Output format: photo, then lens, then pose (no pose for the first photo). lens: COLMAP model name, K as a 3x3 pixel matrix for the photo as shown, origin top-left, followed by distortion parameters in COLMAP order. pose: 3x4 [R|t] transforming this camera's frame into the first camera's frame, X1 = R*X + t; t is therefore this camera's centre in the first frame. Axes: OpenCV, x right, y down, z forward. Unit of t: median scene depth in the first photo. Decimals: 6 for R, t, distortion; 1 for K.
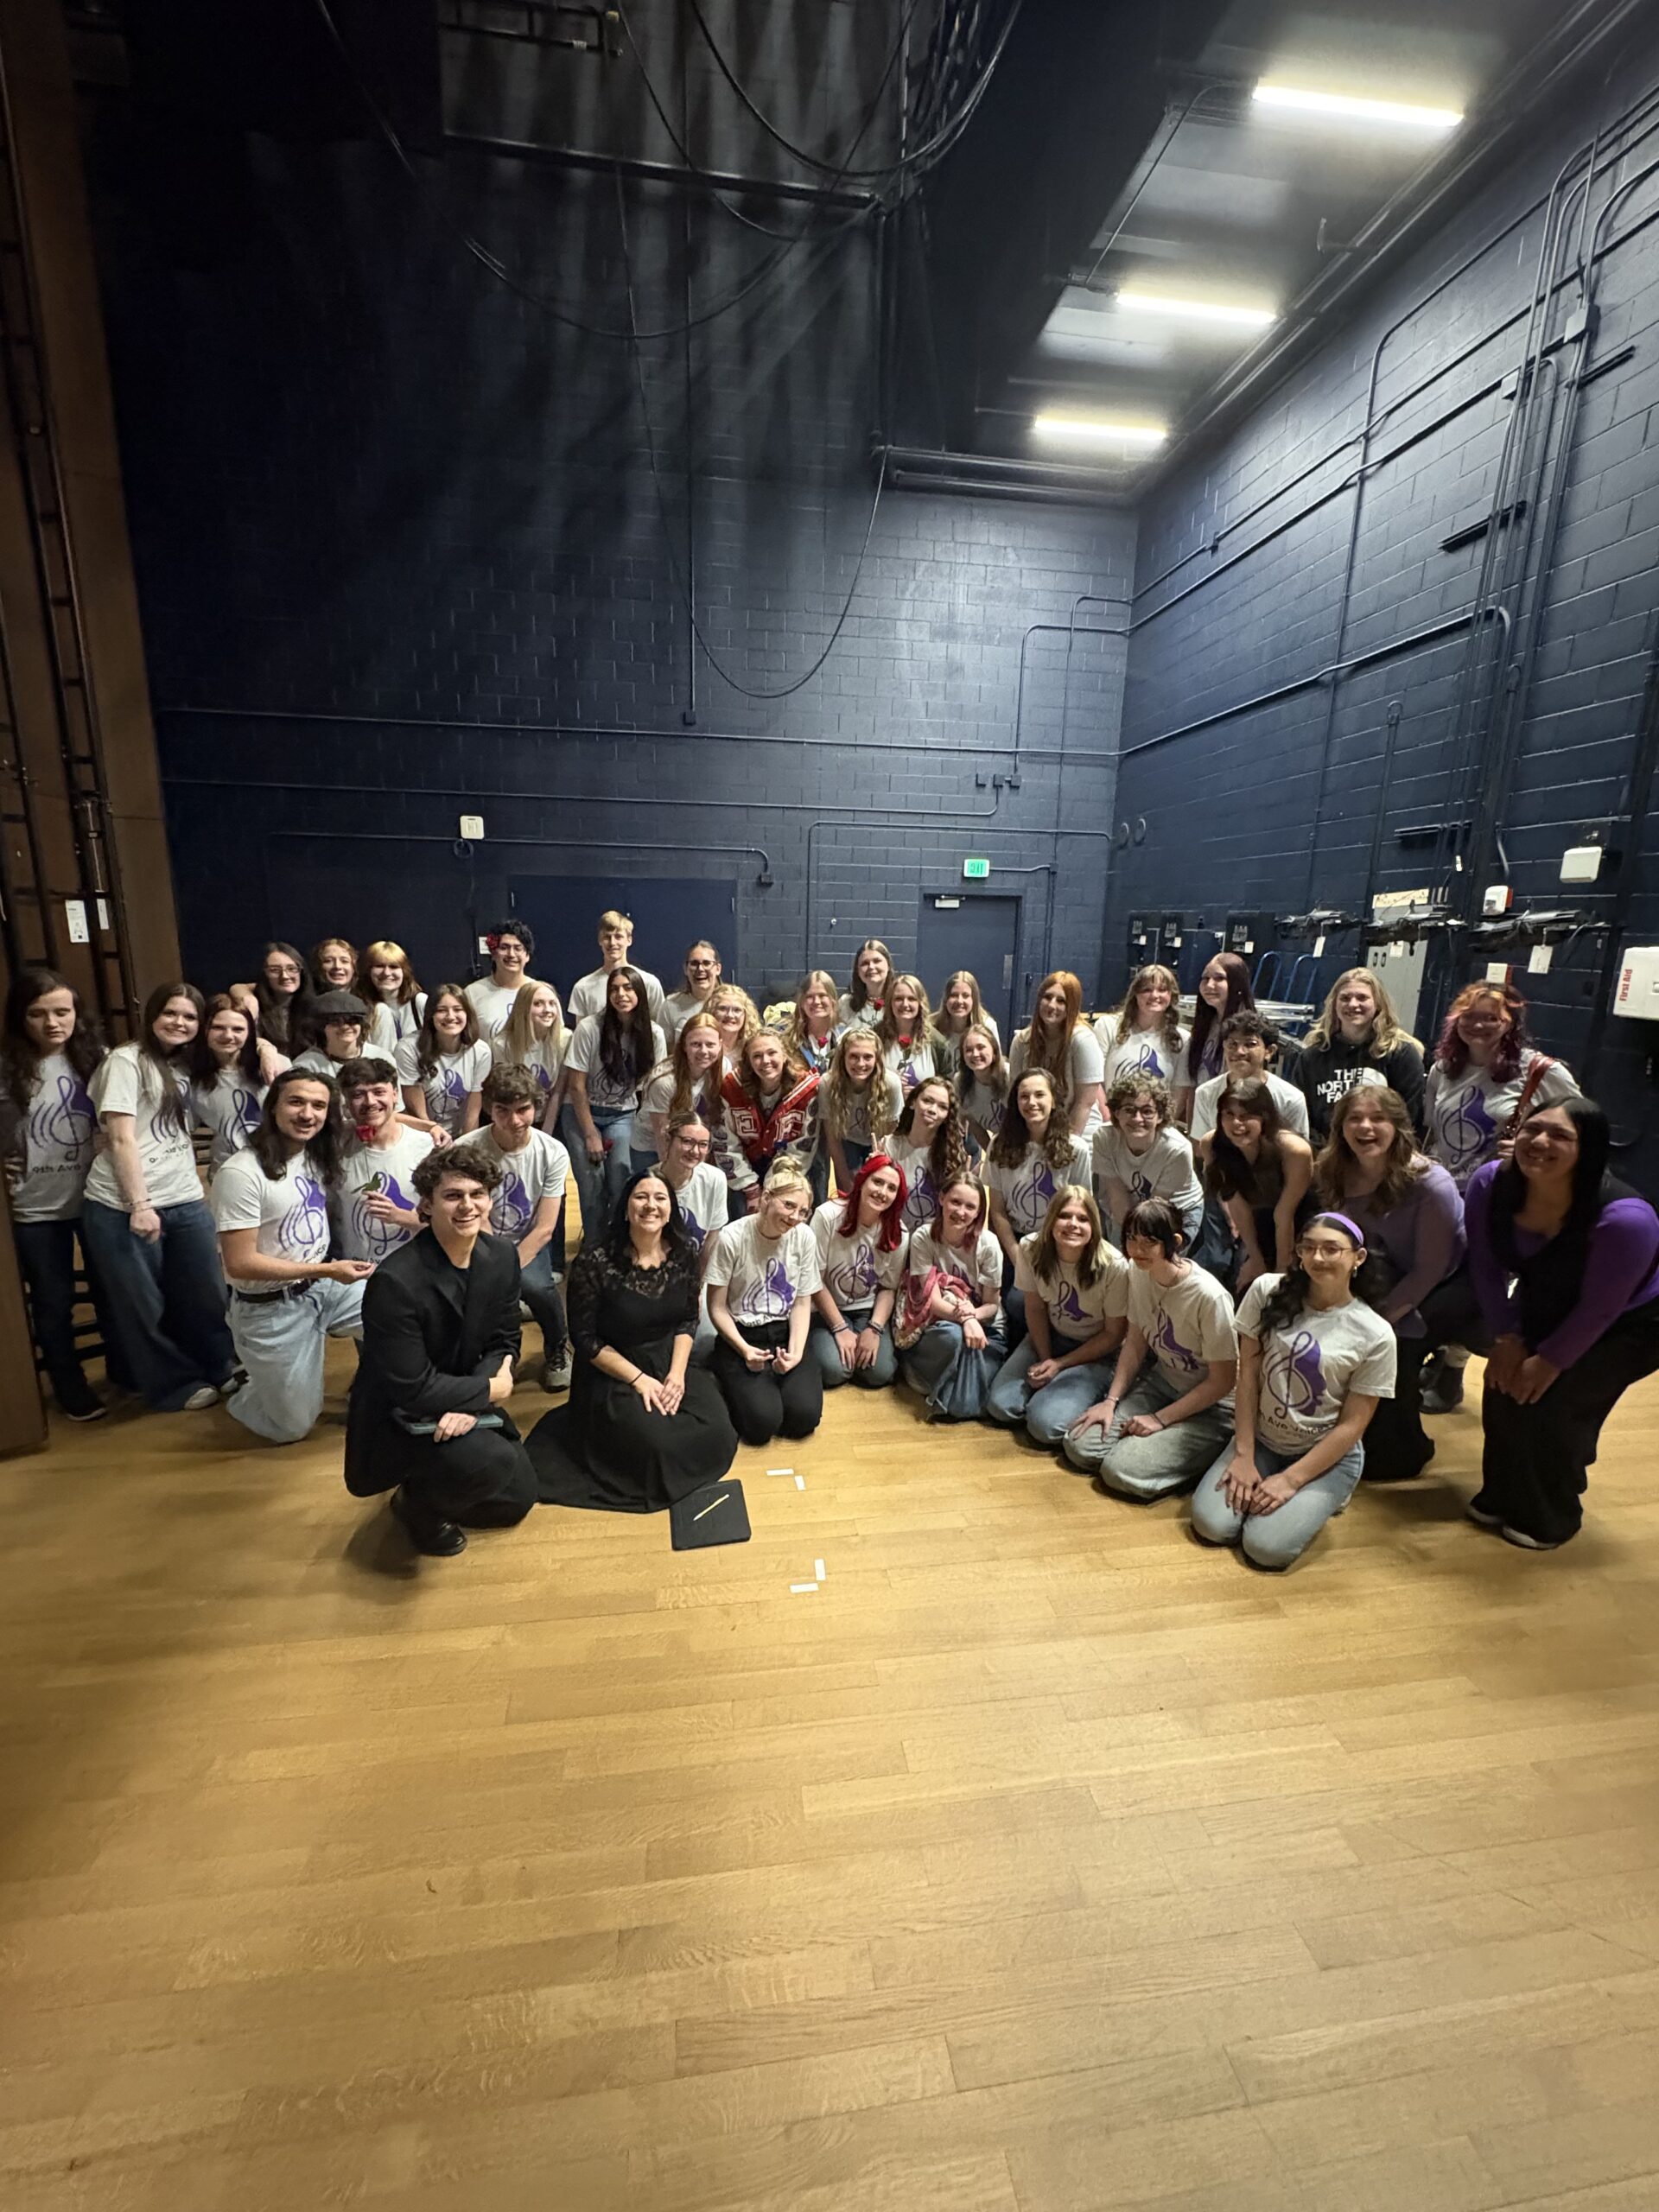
lens RADIAL K [[886.4, 0, 829.8], [0, 886.4, 1107.4], [0, 0, 1]] dist [0.000132, -0.000007]
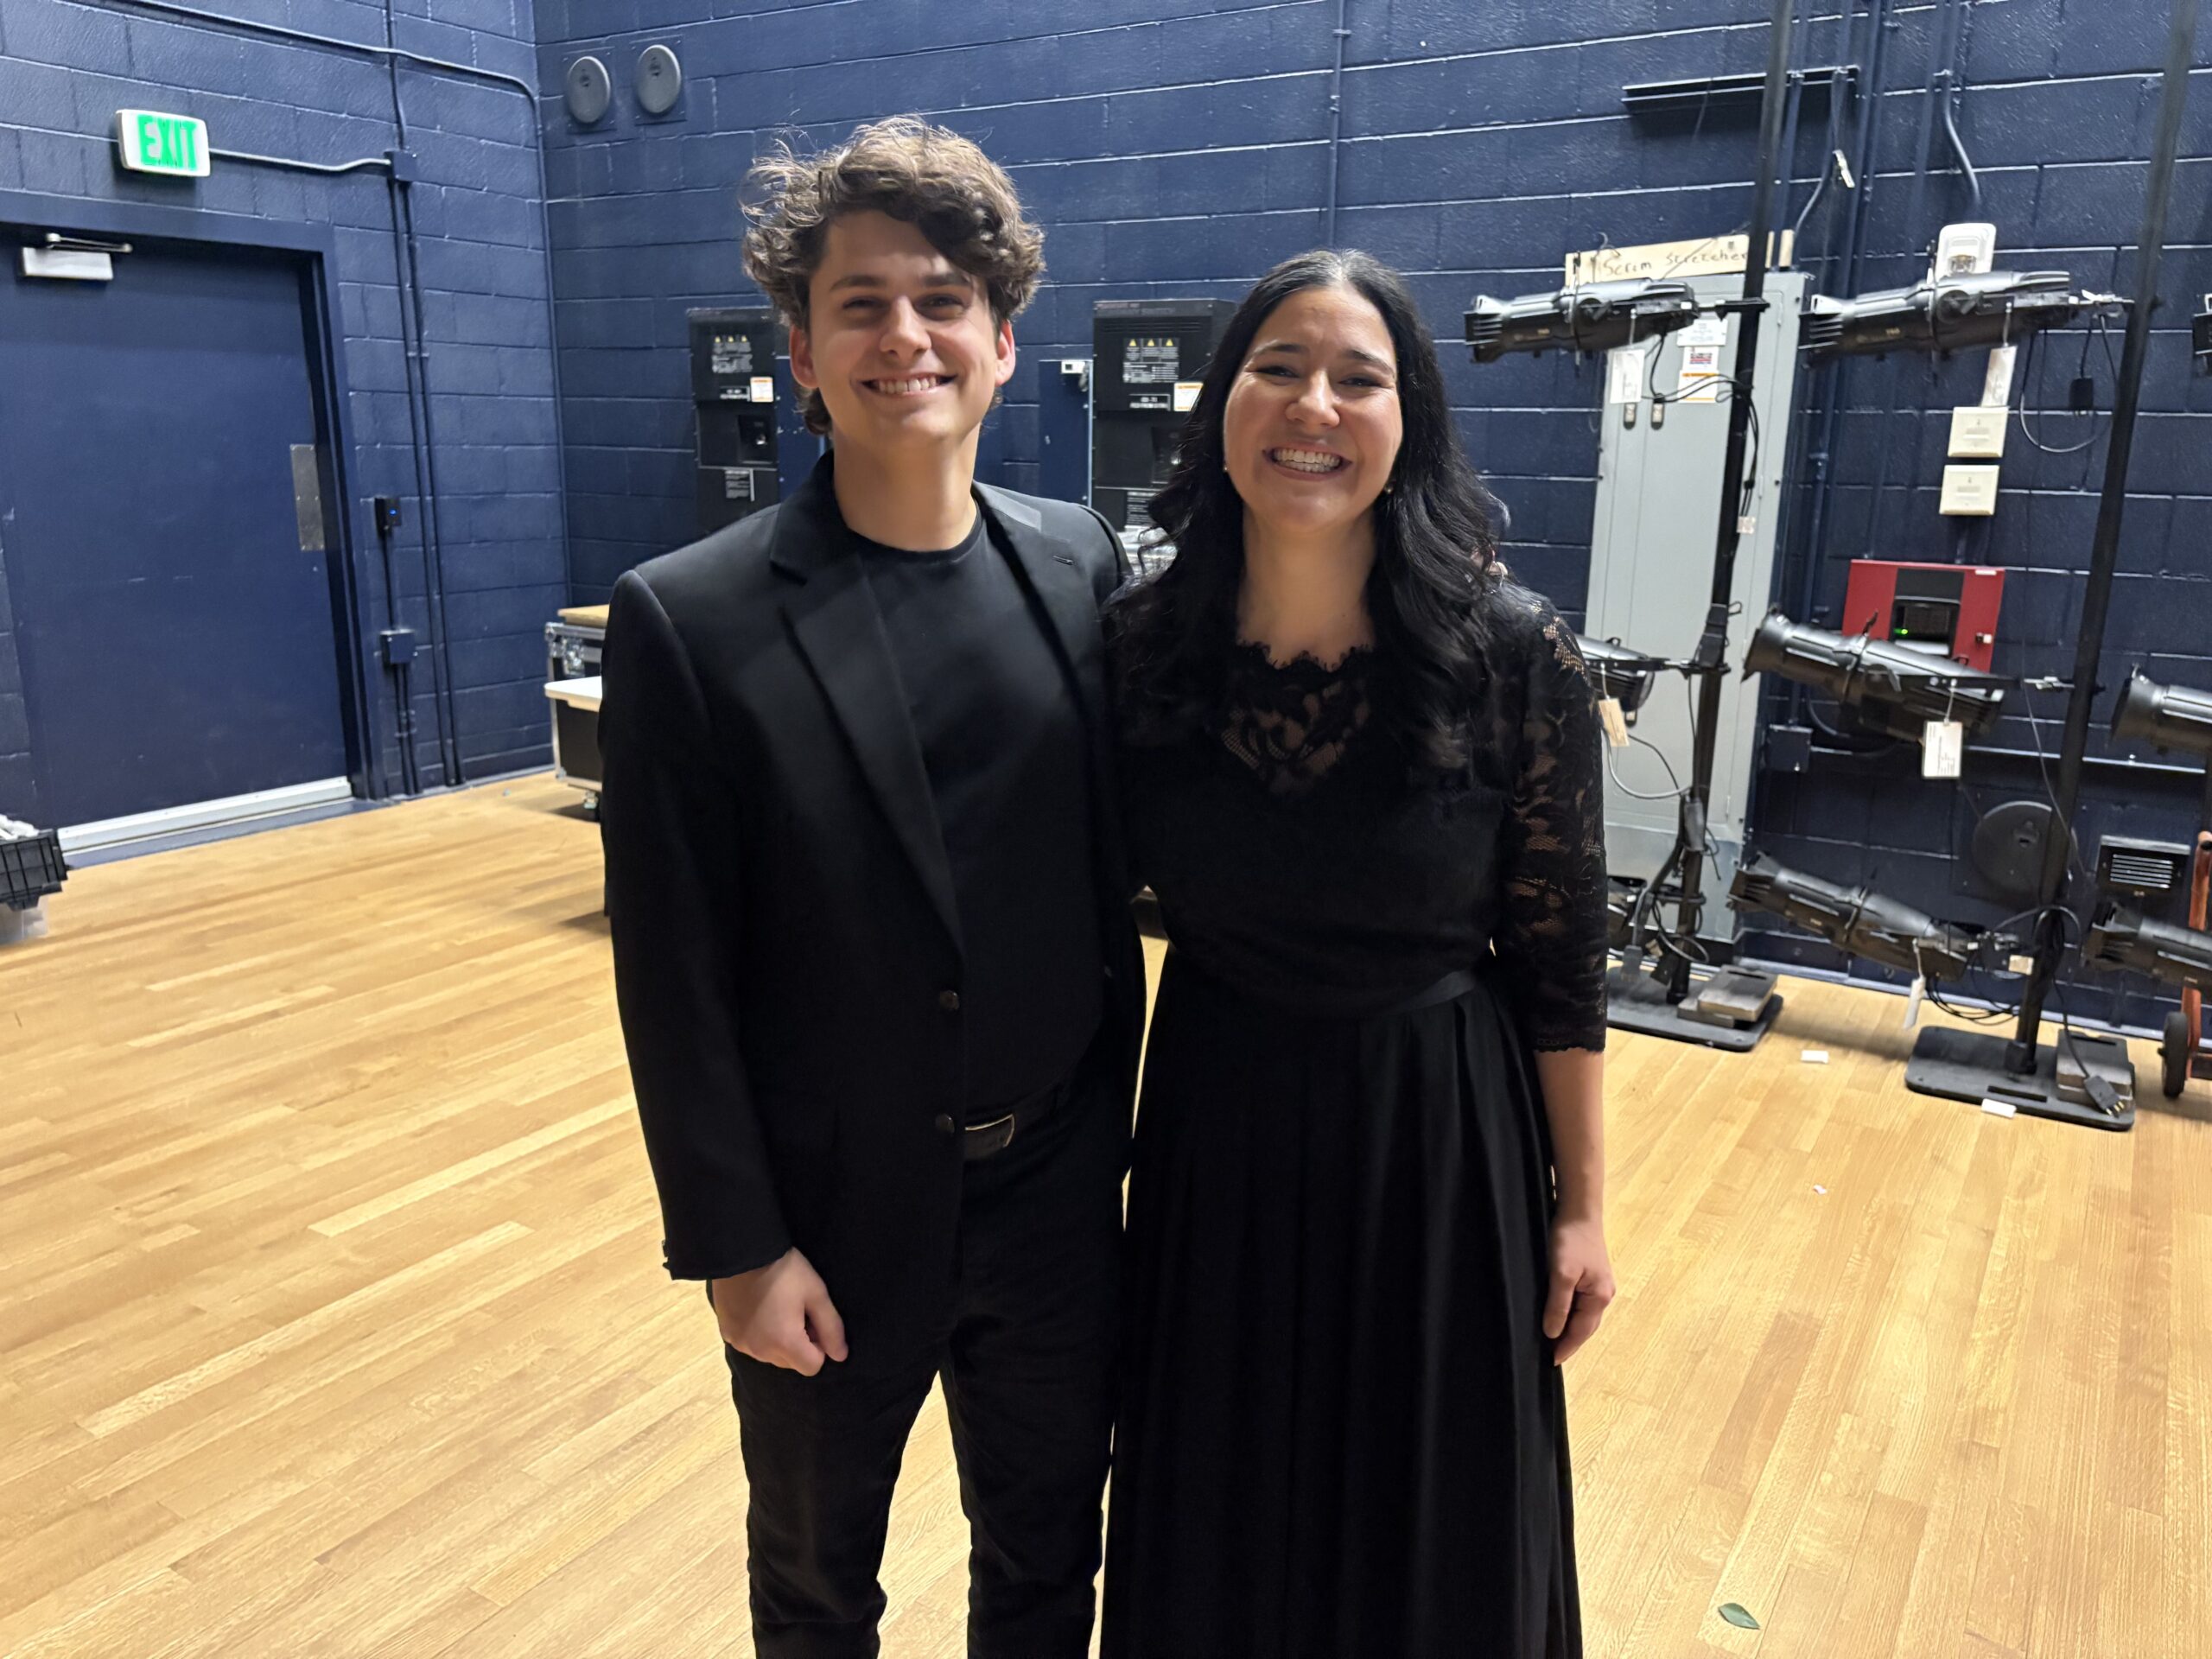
lens RADIAL K [[1657.1, 0, 1110.7], [0, 1657.1, 831.7], [0, 0, 1]] dist [0.011459, 0.004929]
pose [[0.641038, -0.197629, 0.741628, -0.083157], [0.159561, 0.979484, 0.123094, -0.066402], [-0.750740, 0.039427, 0.659420, 0.411635]]
